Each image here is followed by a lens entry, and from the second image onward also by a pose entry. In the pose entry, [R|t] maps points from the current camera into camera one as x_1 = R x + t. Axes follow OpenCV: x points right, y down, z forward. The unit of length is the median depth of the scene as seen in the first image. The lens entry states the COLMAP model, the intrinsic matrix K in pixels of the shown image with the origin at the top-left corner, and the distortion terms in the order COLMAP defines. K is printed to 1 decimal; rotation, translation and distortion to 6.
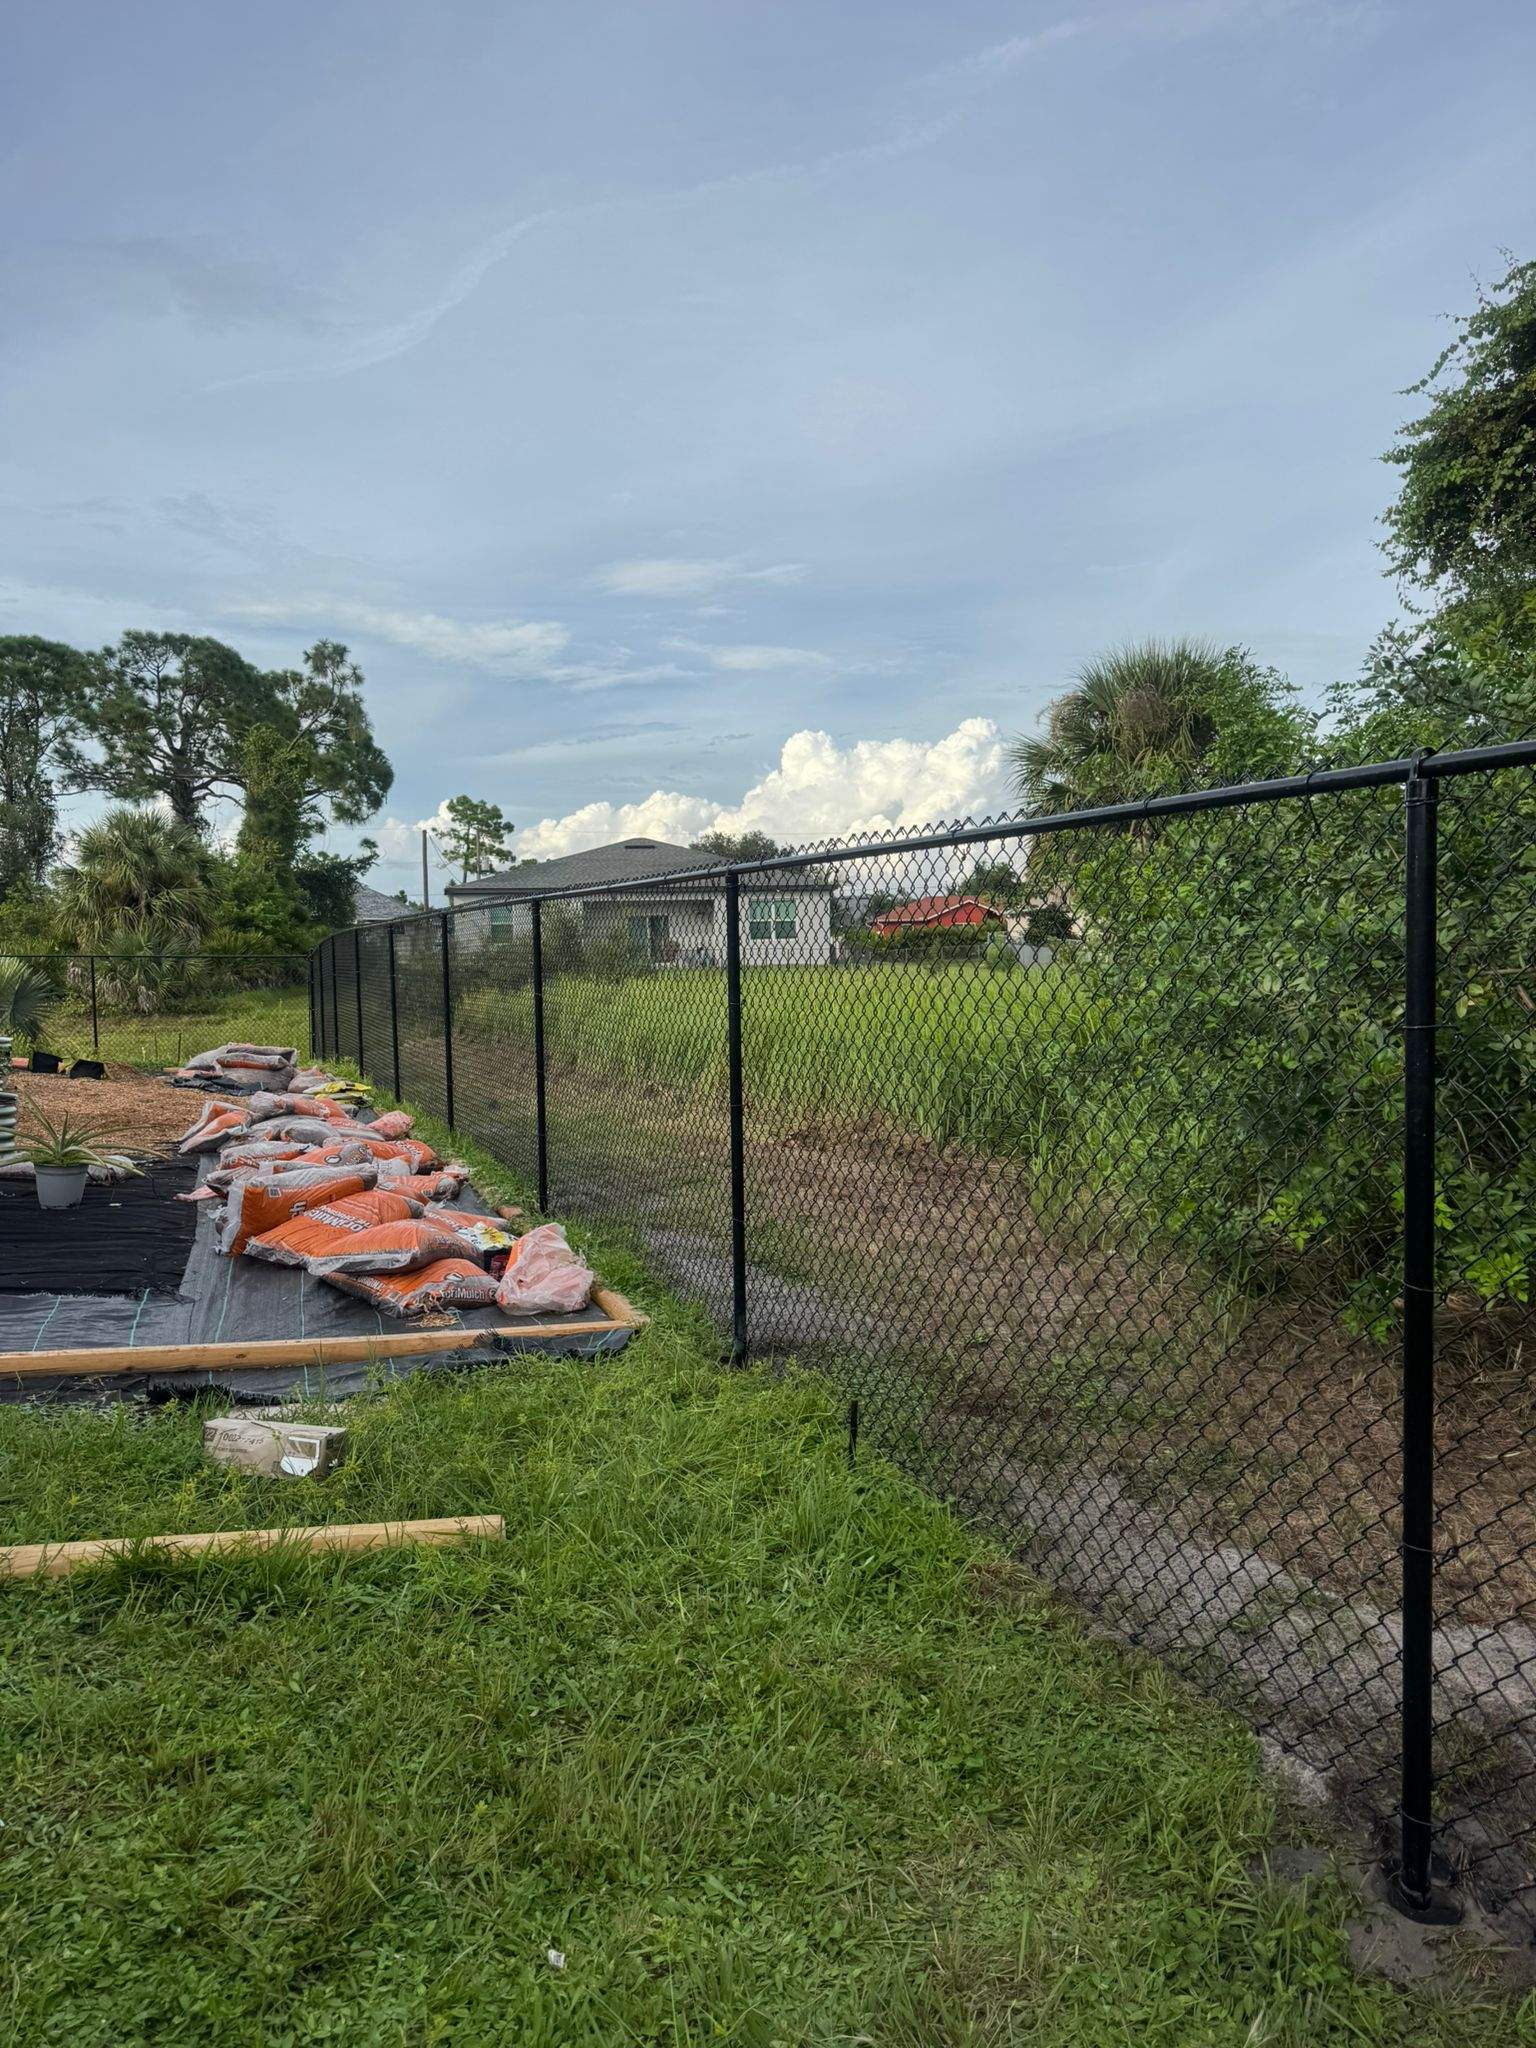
lens RADIAL K [[1439.1, 0, 773.9], [0, 1439.1, 1031.6], [0, 0, 1]] dist [0.166297, -0.343813]
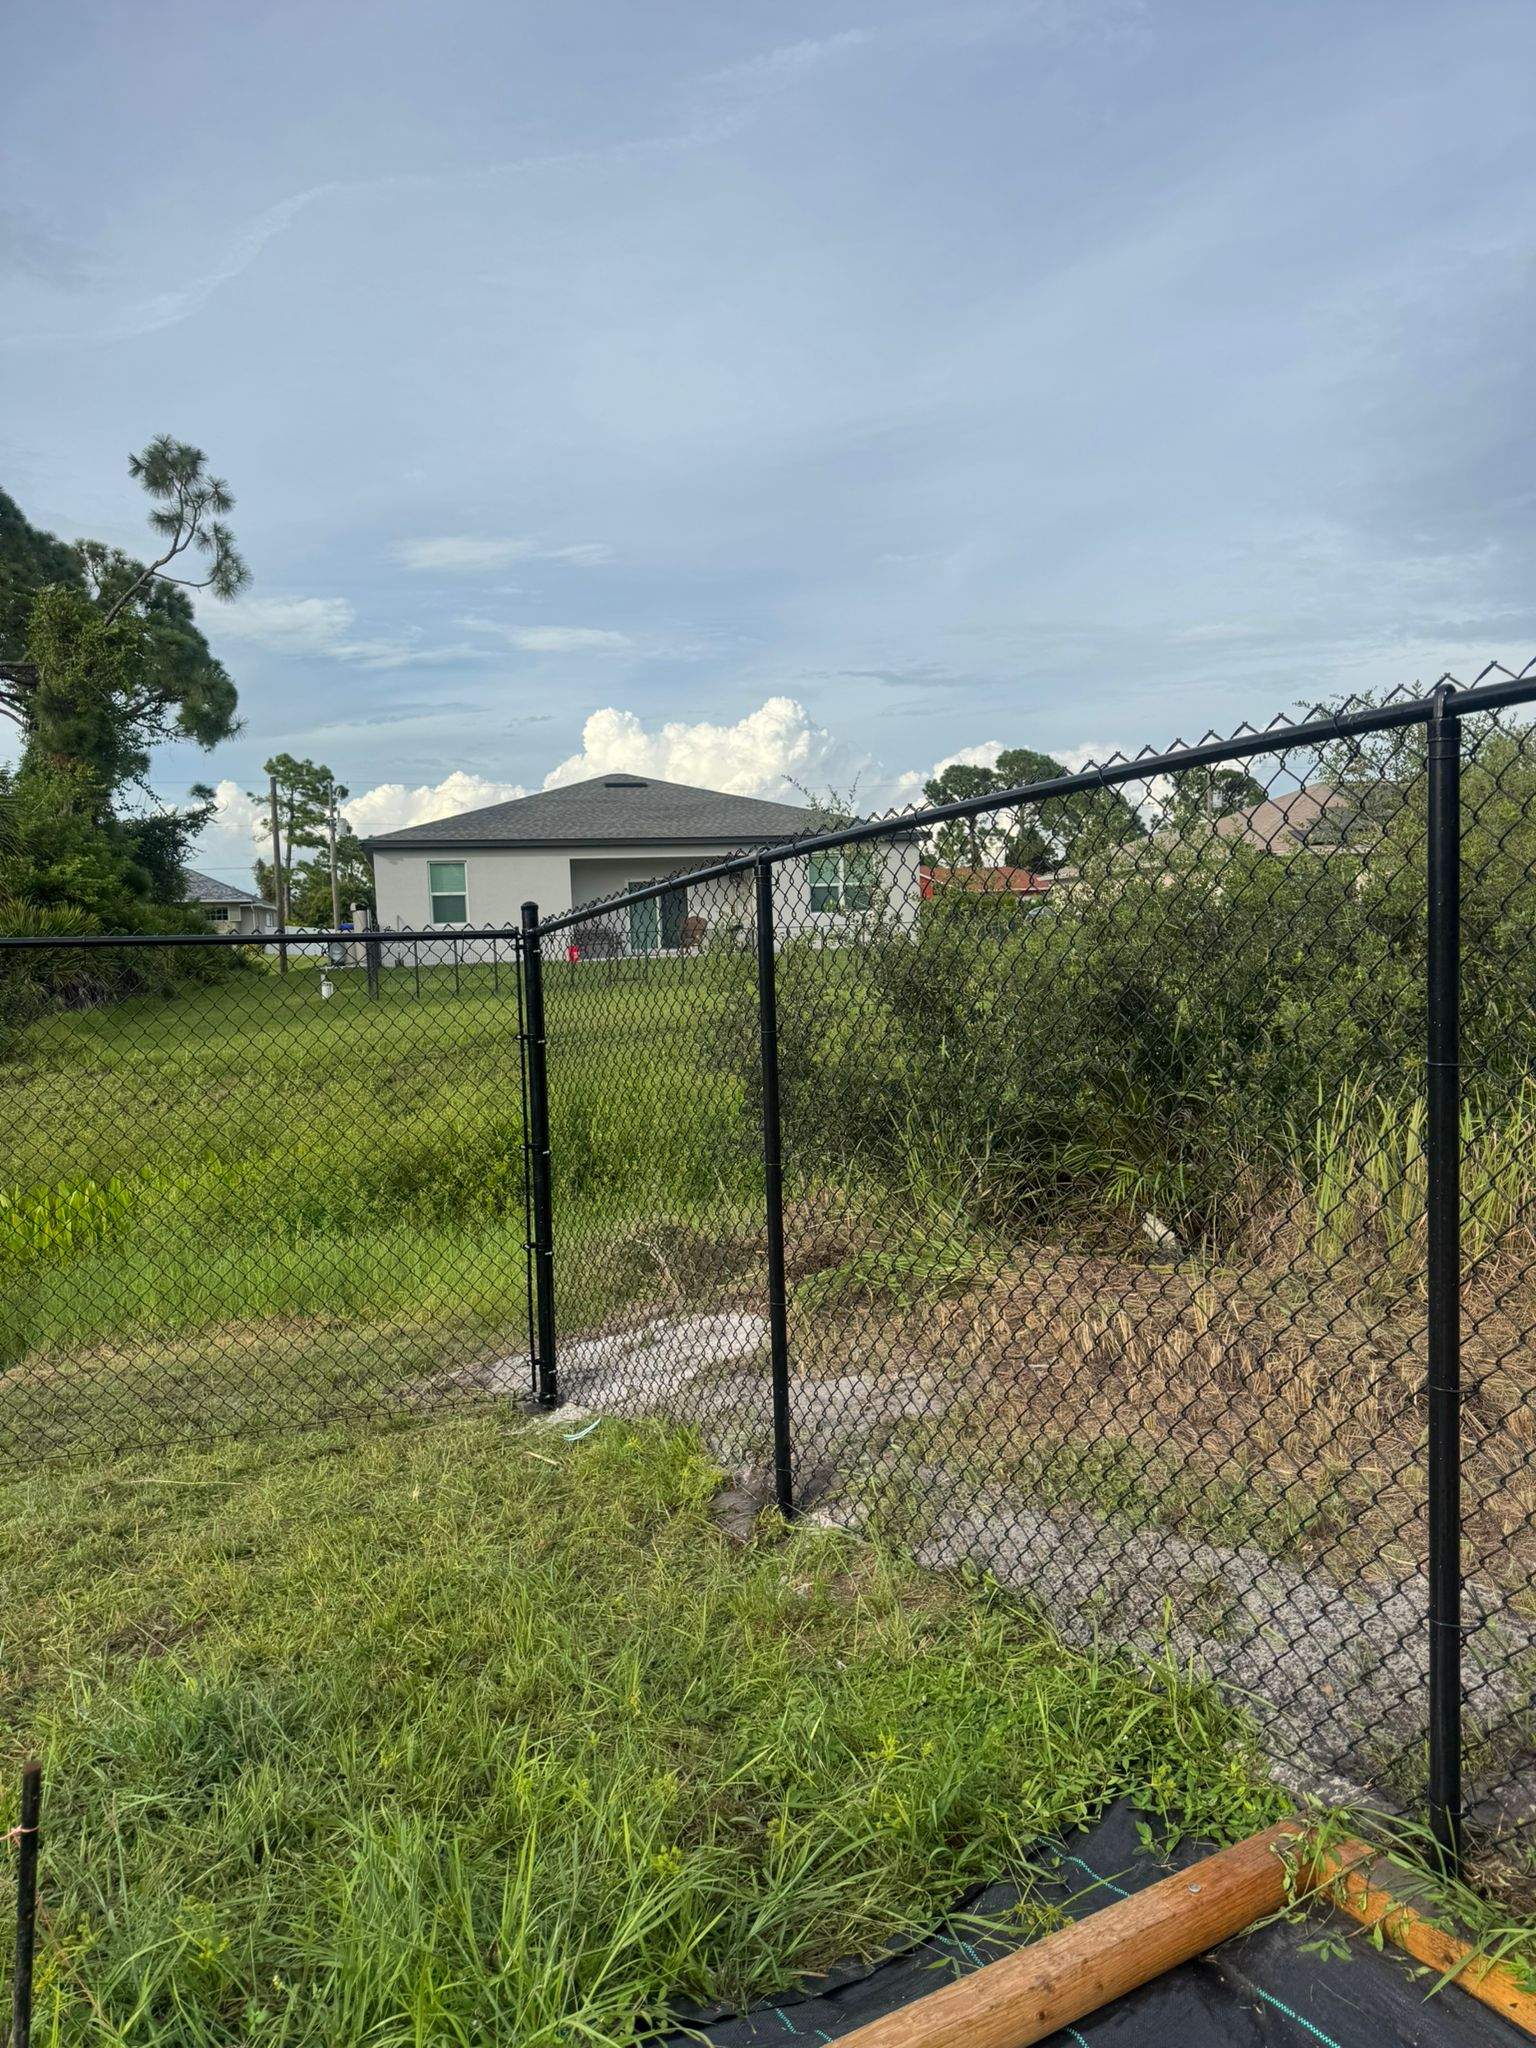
lens RADIAL K [[1430.1, 0, 768.0], [0, 1430.1, 1024.0], [0, 0, 1]] dist [0.095535, -0.073542]
pose [[0.990455, -0.013262, 0.137195, -0.117310], [0.012716, 0.999907, 0.004859, -0.014546], [-0.137246, -0.003068, 0.990532, 0.287712]]
